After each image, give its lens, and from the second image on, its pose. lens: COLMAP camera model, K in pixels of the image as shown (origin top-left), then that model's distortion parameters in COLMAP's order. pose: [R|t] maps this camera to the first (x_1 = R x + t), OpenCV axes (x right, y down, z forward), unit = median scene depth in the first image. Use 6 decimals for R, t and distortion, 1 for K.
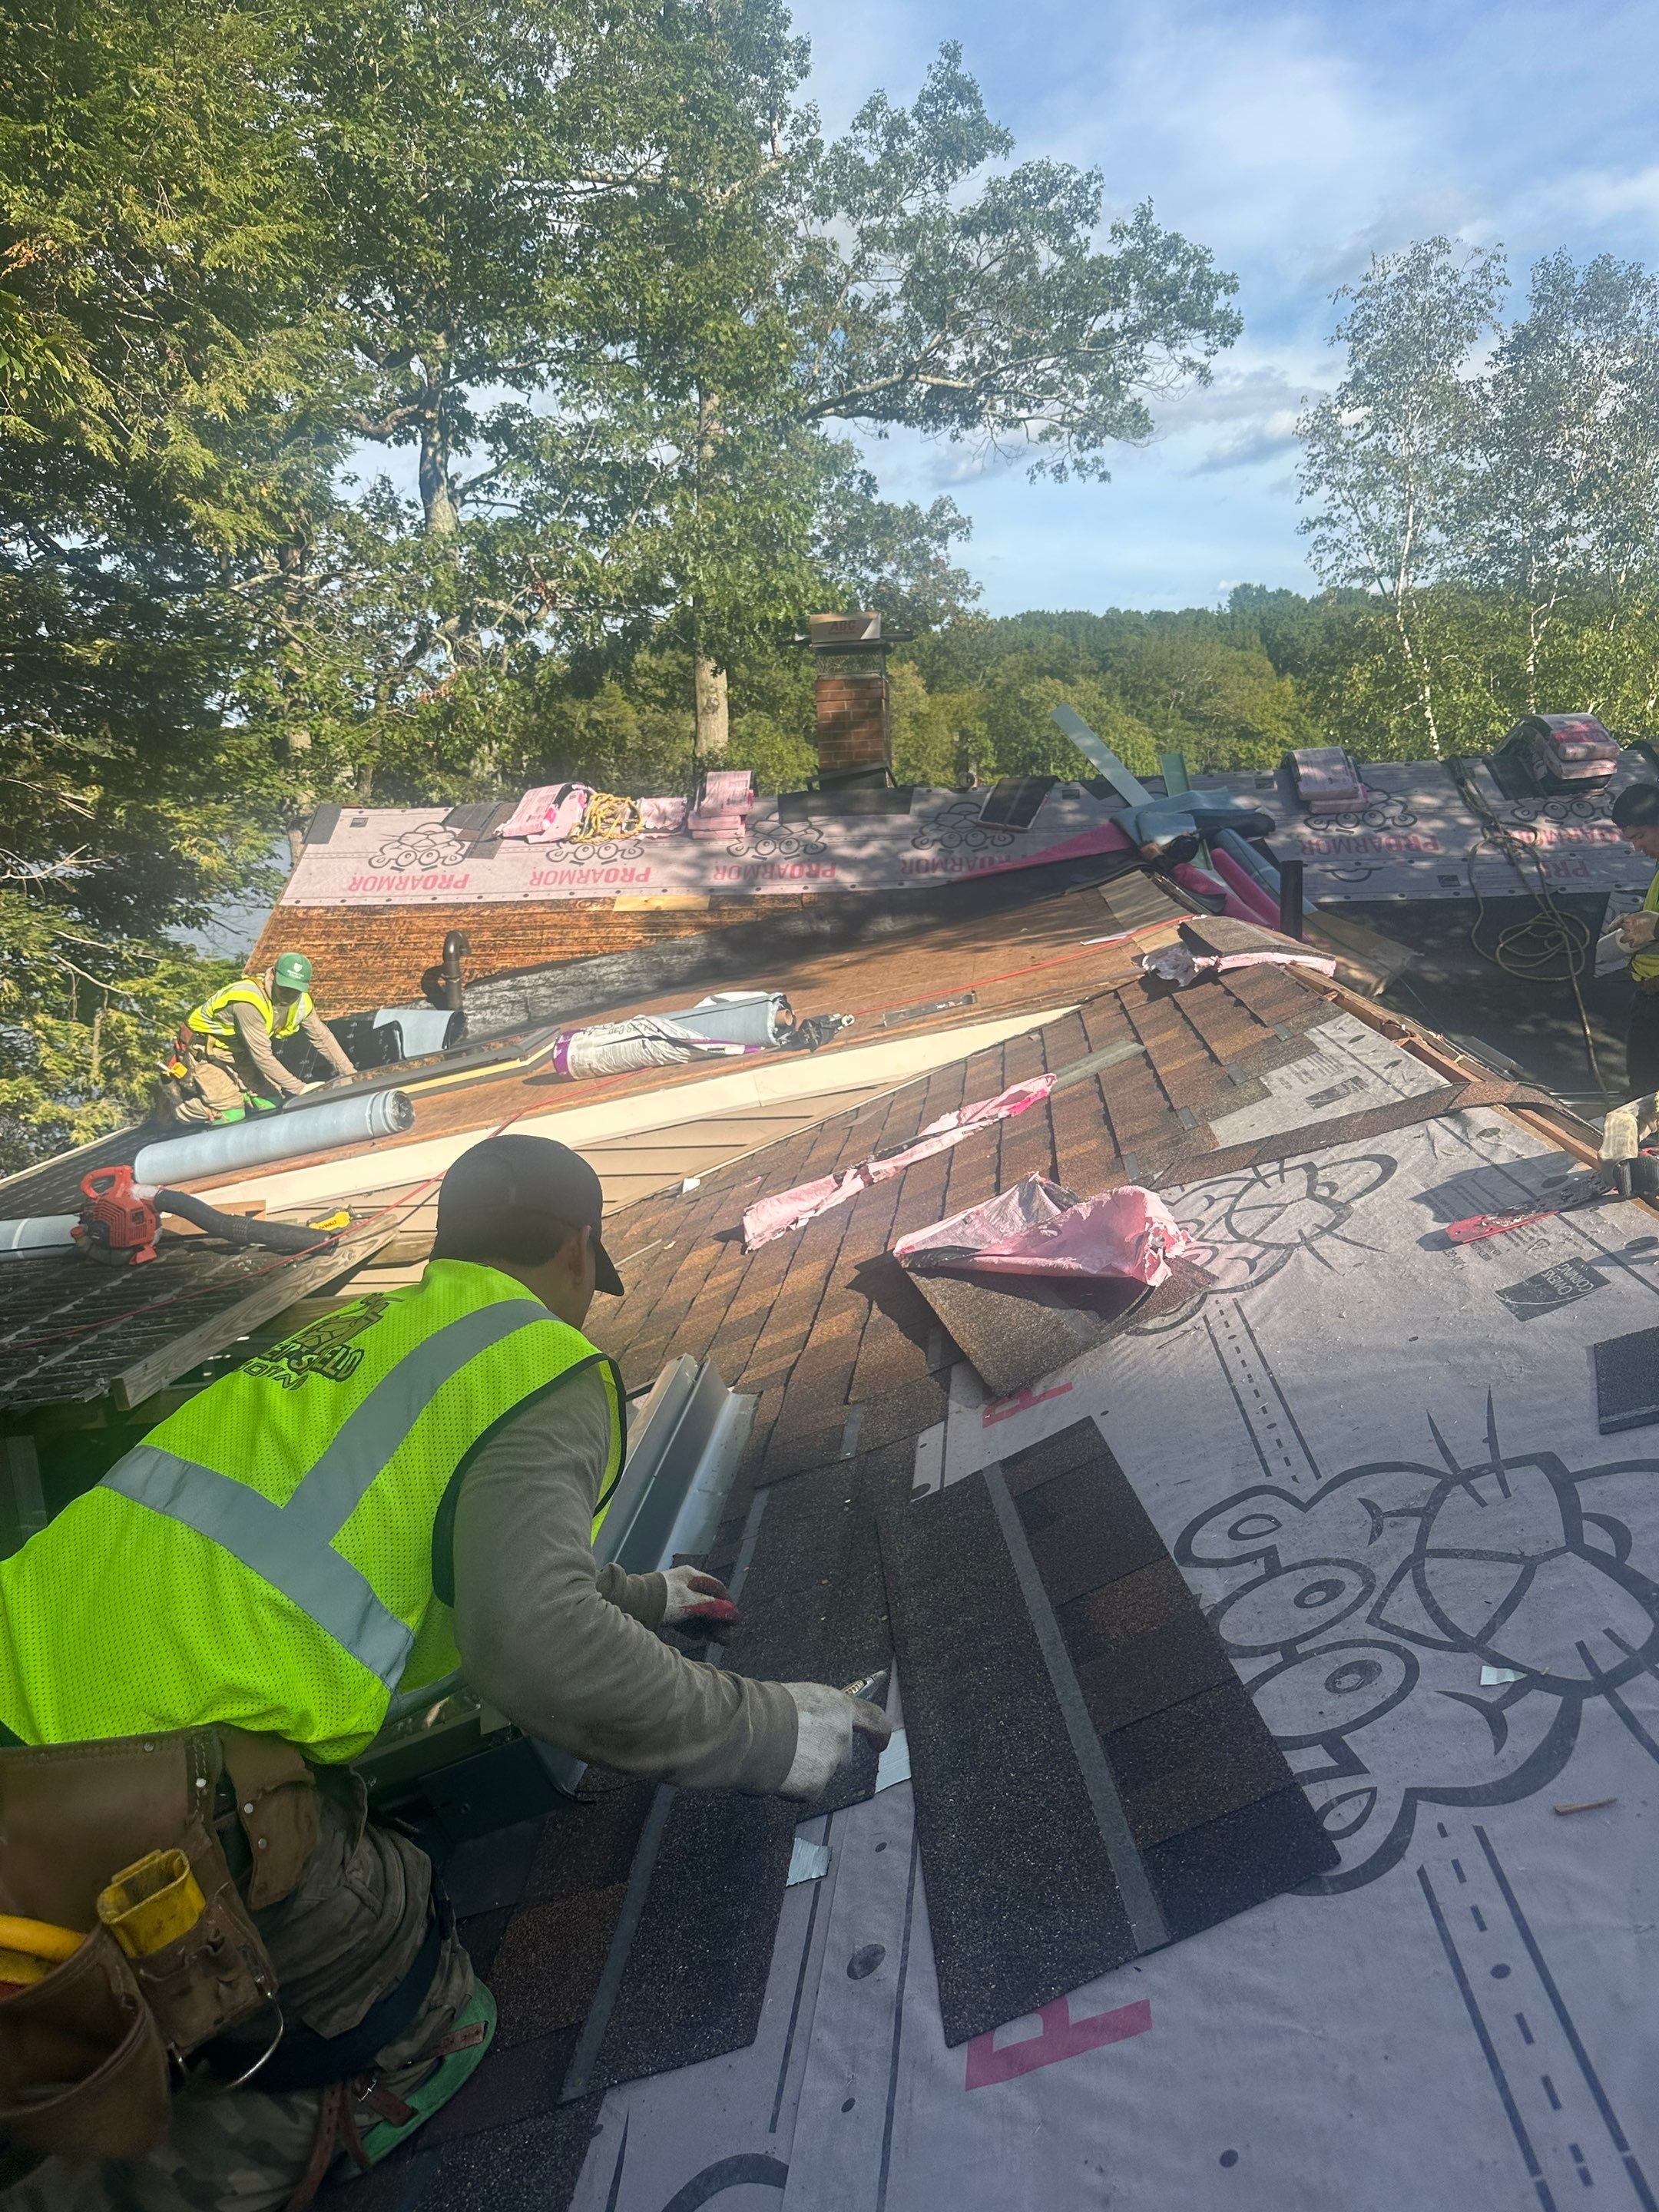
lens RADIAL K [[1550.6, 0, 819.9], [0, 1550.6, 1109.5], [0, 0, 1]] dist [0.017113, -0.020925]
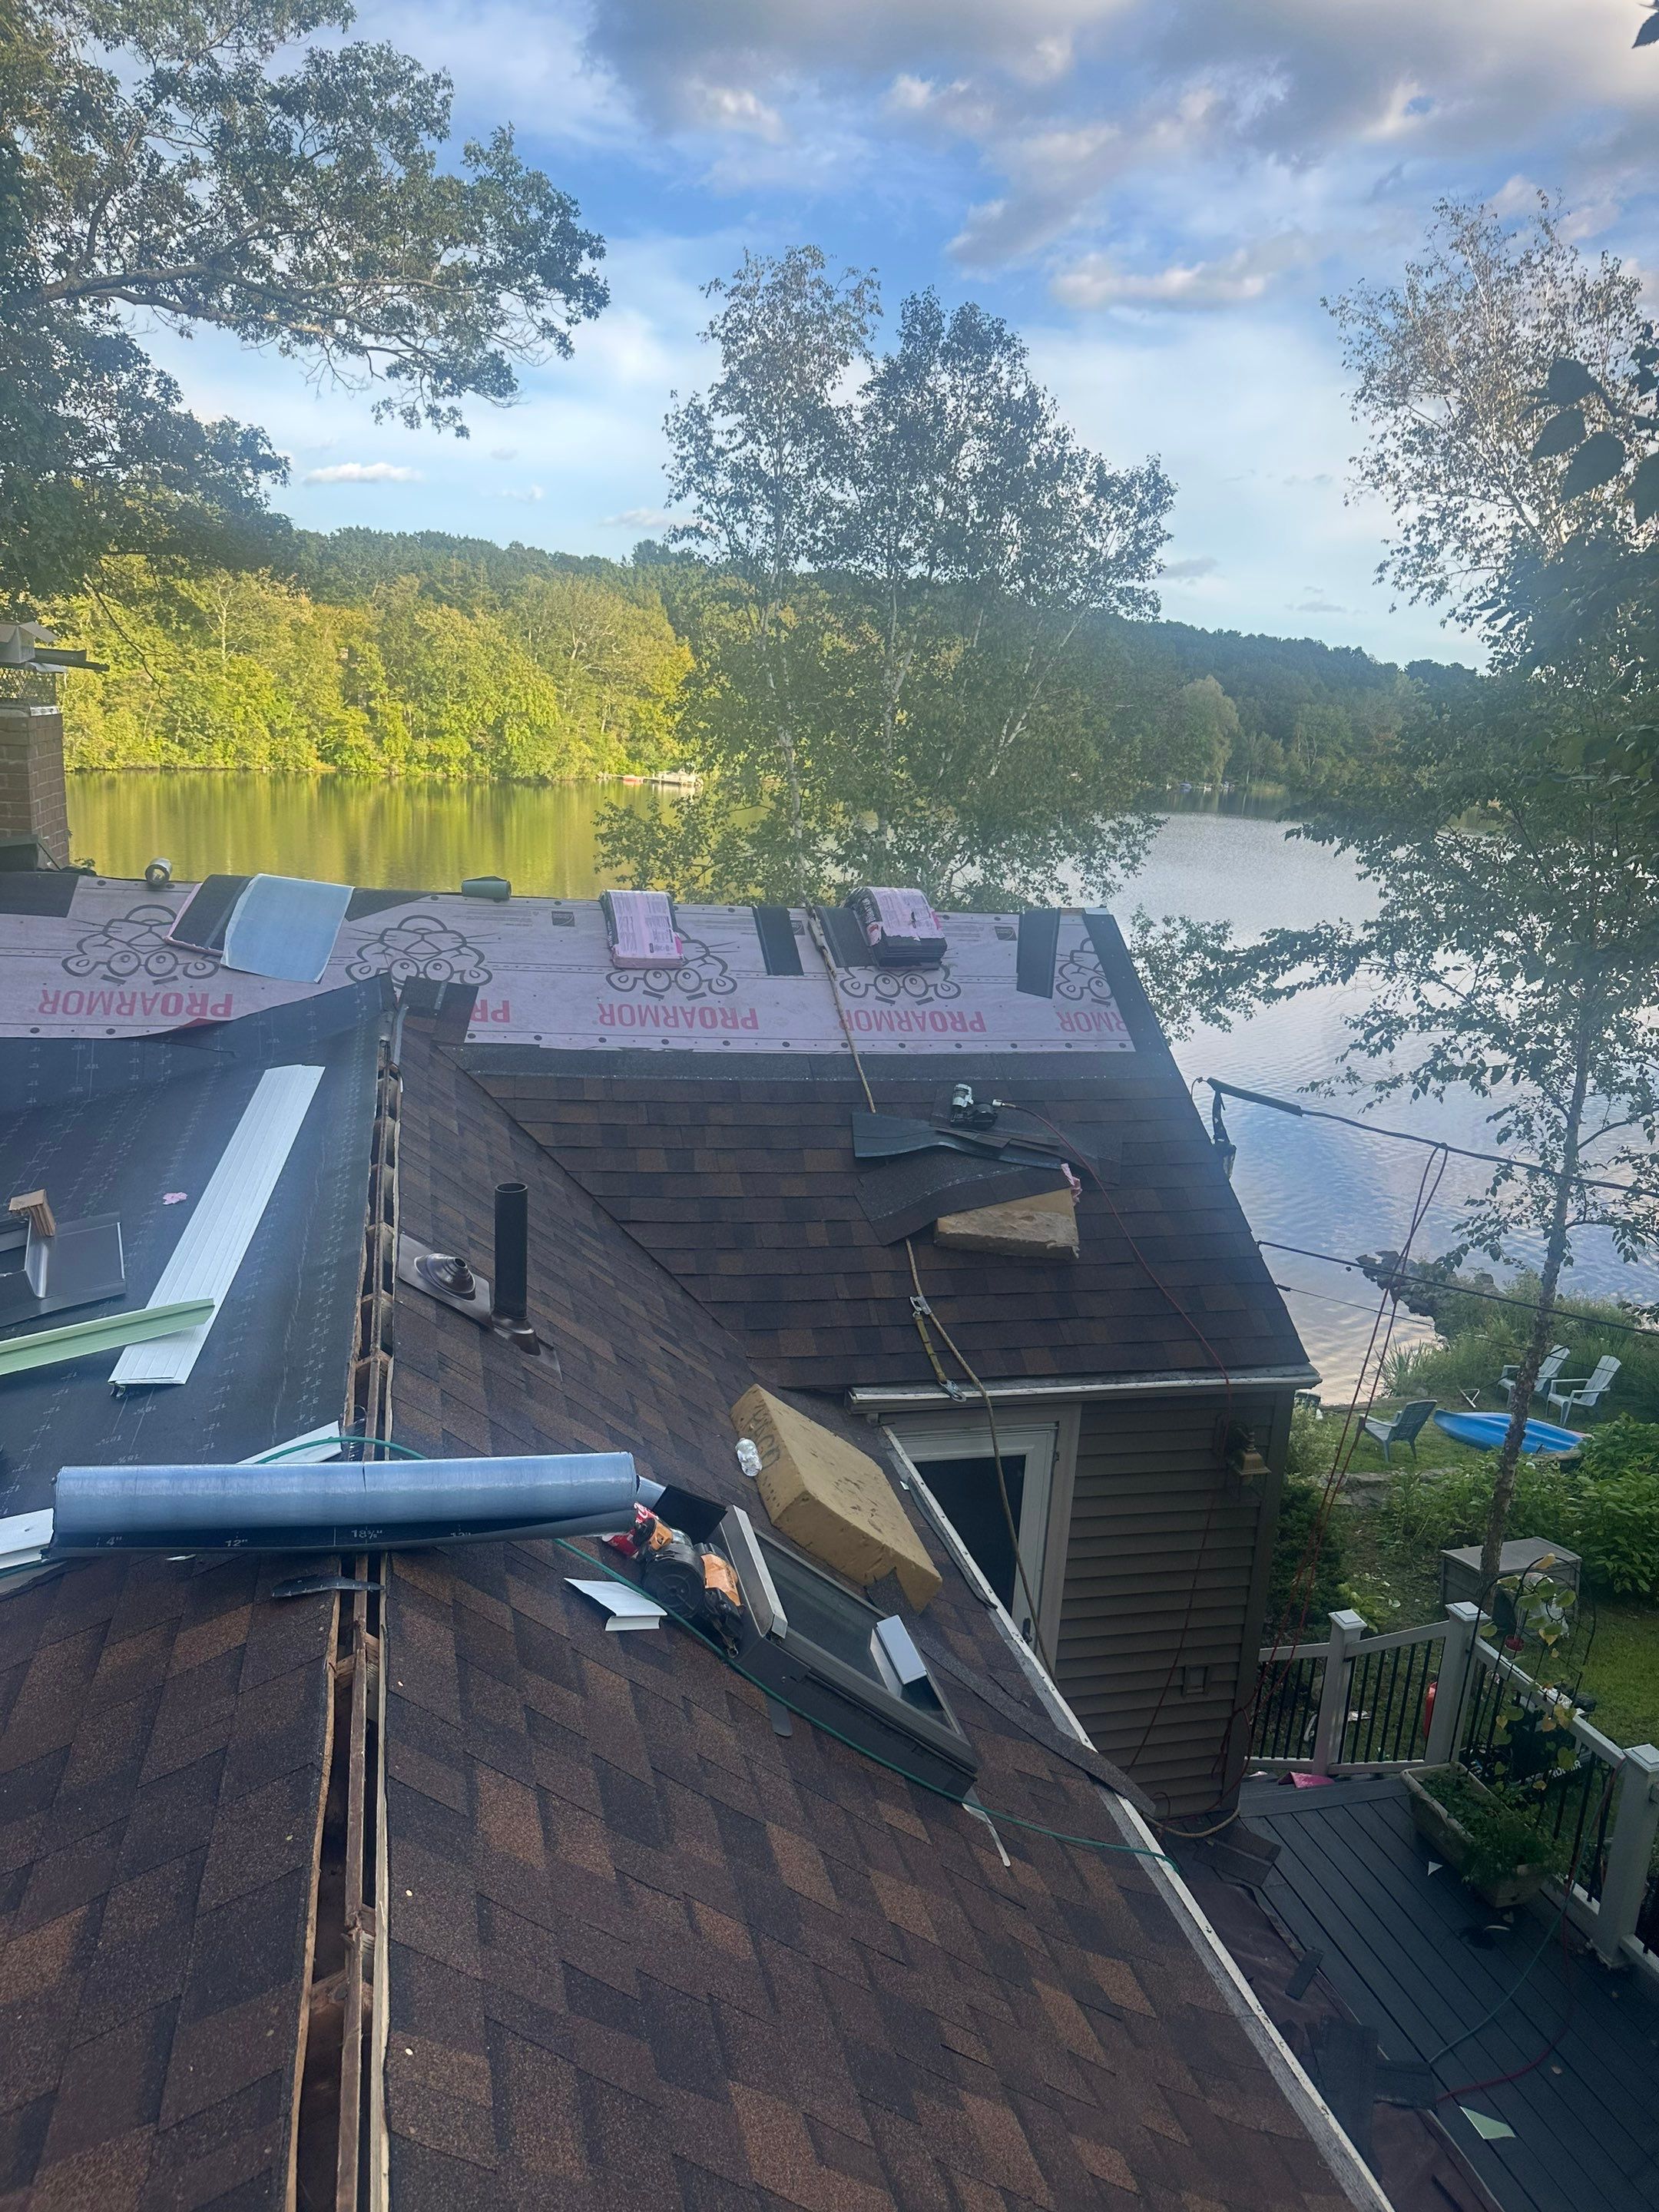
lens RADIAL K [[1550.6, 0, 833.4], [0, 1550.6, 1132.5], [0, 0, 1]] dist [0.017113, -0.020925]
pose [[0.924612, 0.014445, 0.380635, 0.071874], [-0.035366, 0.998220, 0.048025, -0.089280], [-0.379264, -0.057865, 0.923477, 0.119690]]
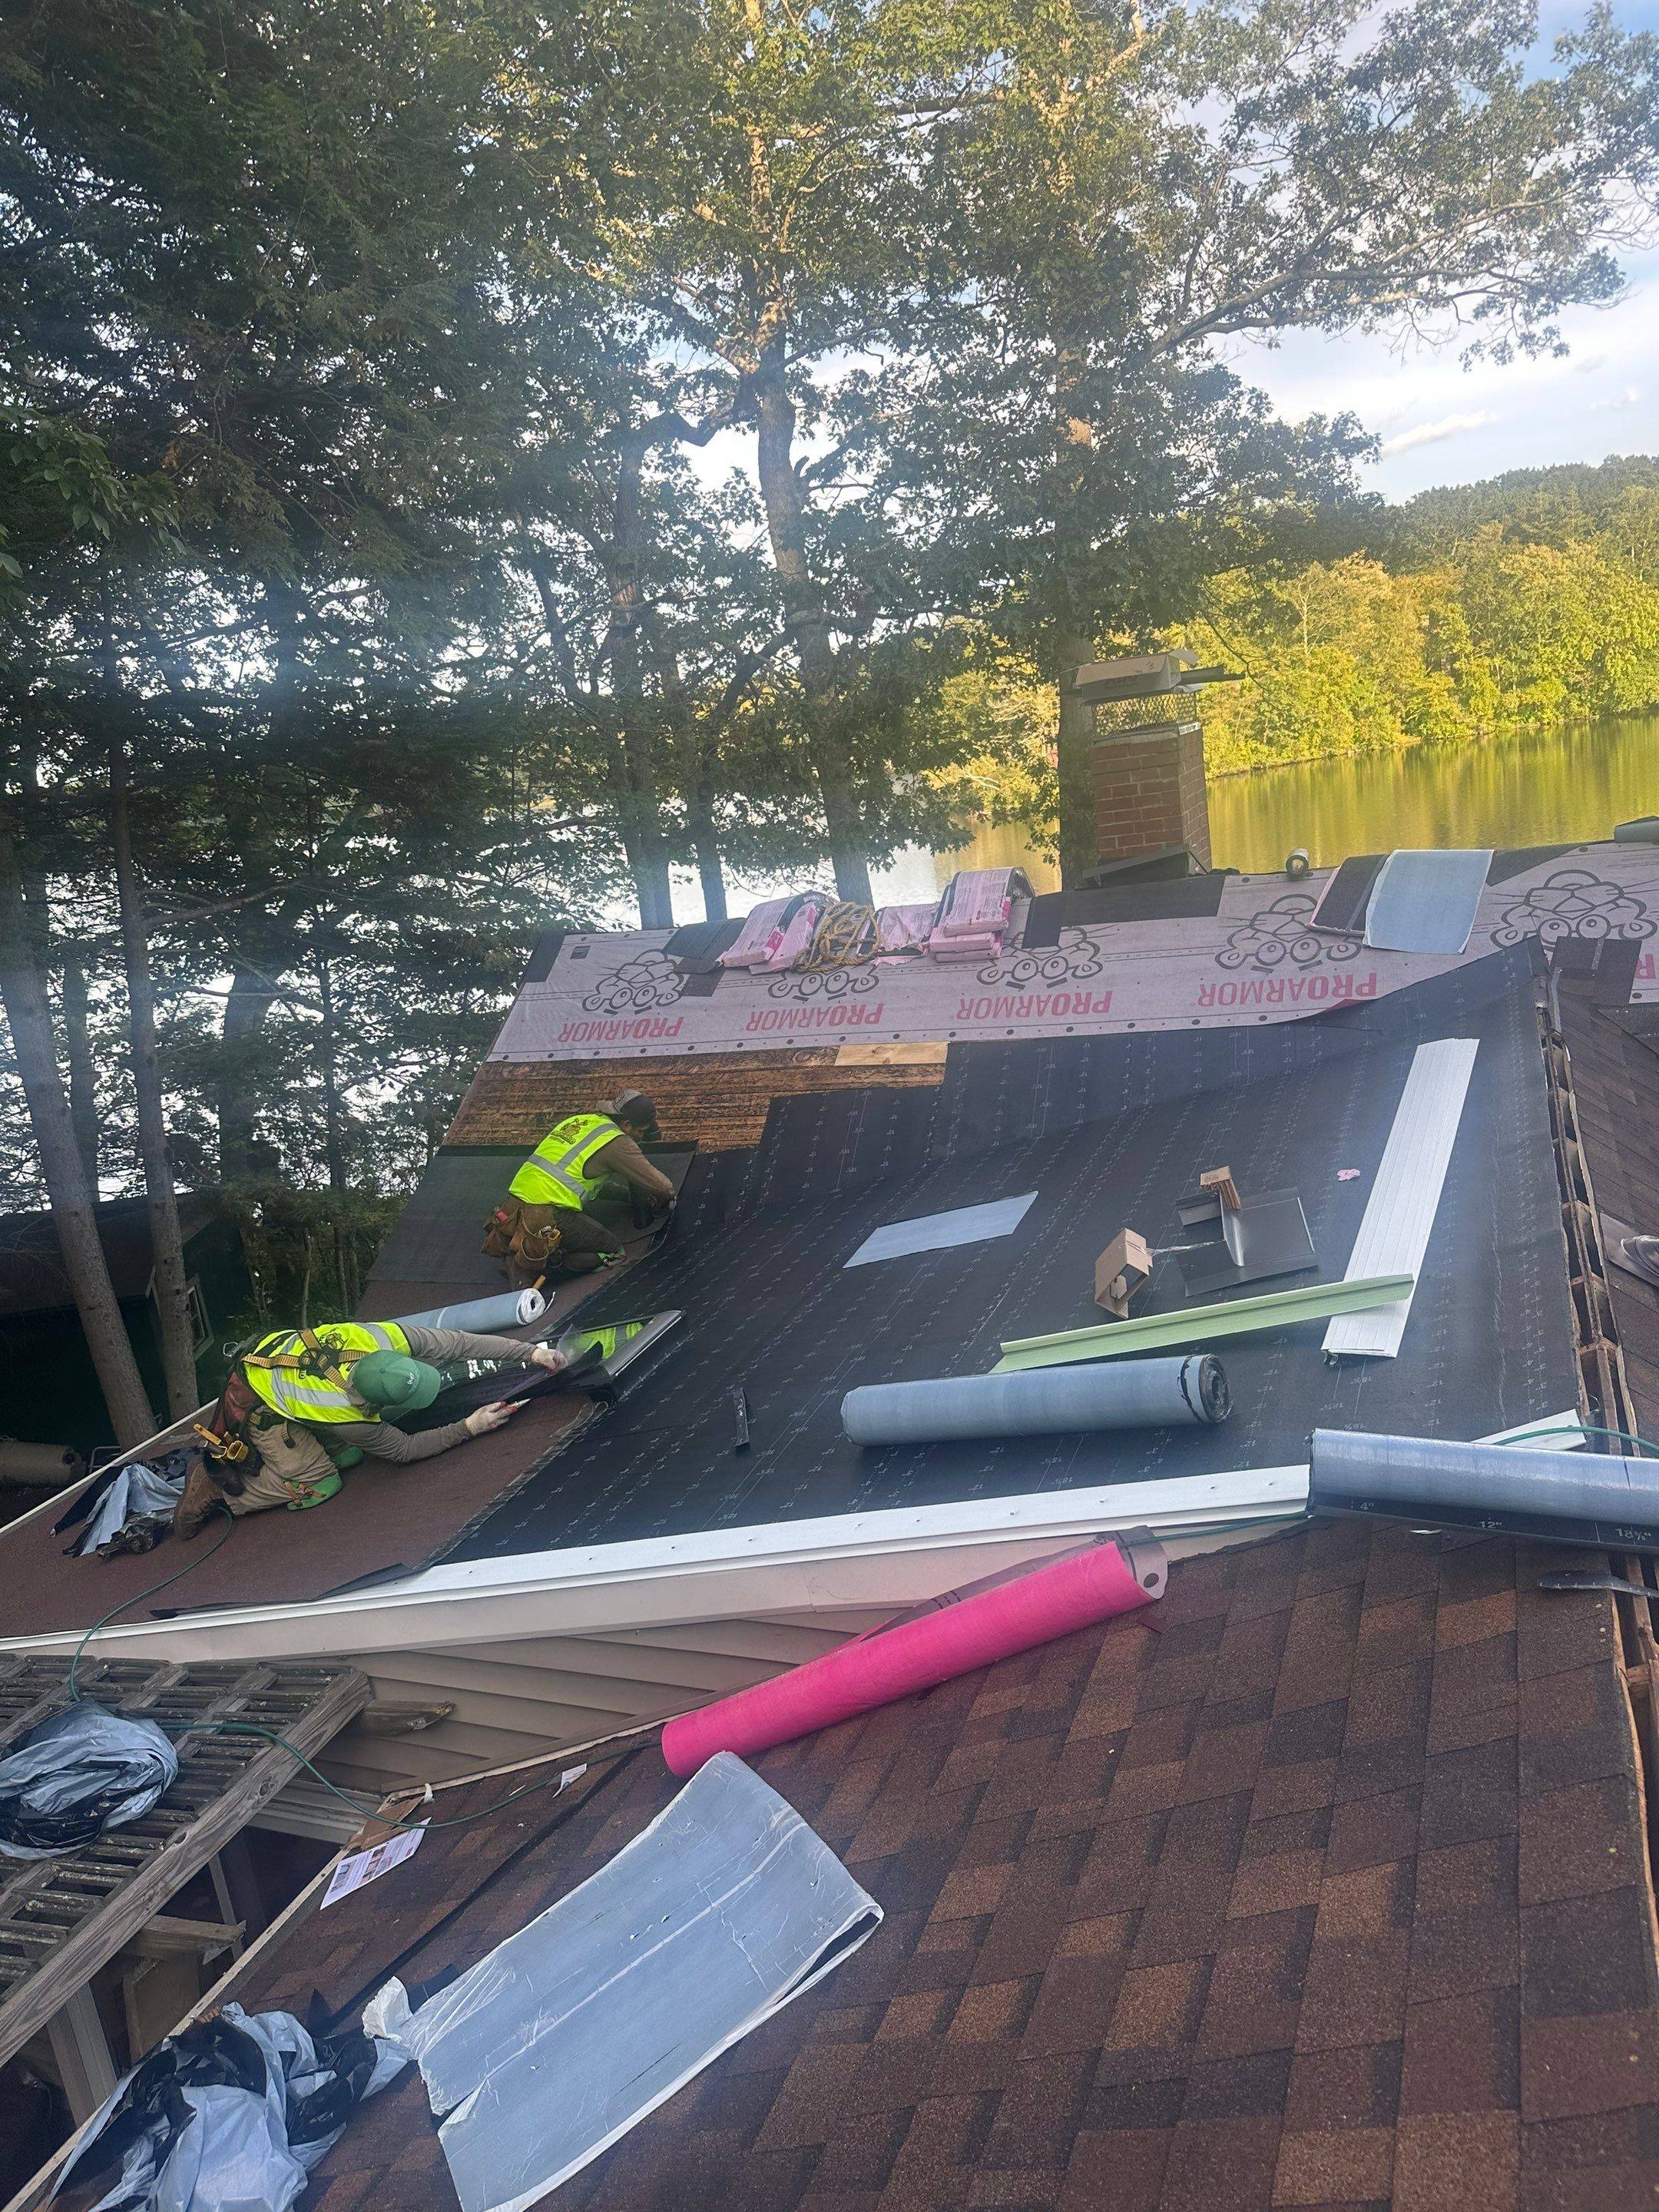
lens RADIAL K [[1550.6, 0, 818.1], [0, 1550.6, 1117.9], [0, 0, 1]] dist [0.017113, -0.020925]
pose [[0.956789, -0.015742, -0.290356, 0.061841], [0.032206, 0.998127, 0.052012, -0.088487], [0.288993, -0.059116, 0.955504, 0.121722]]
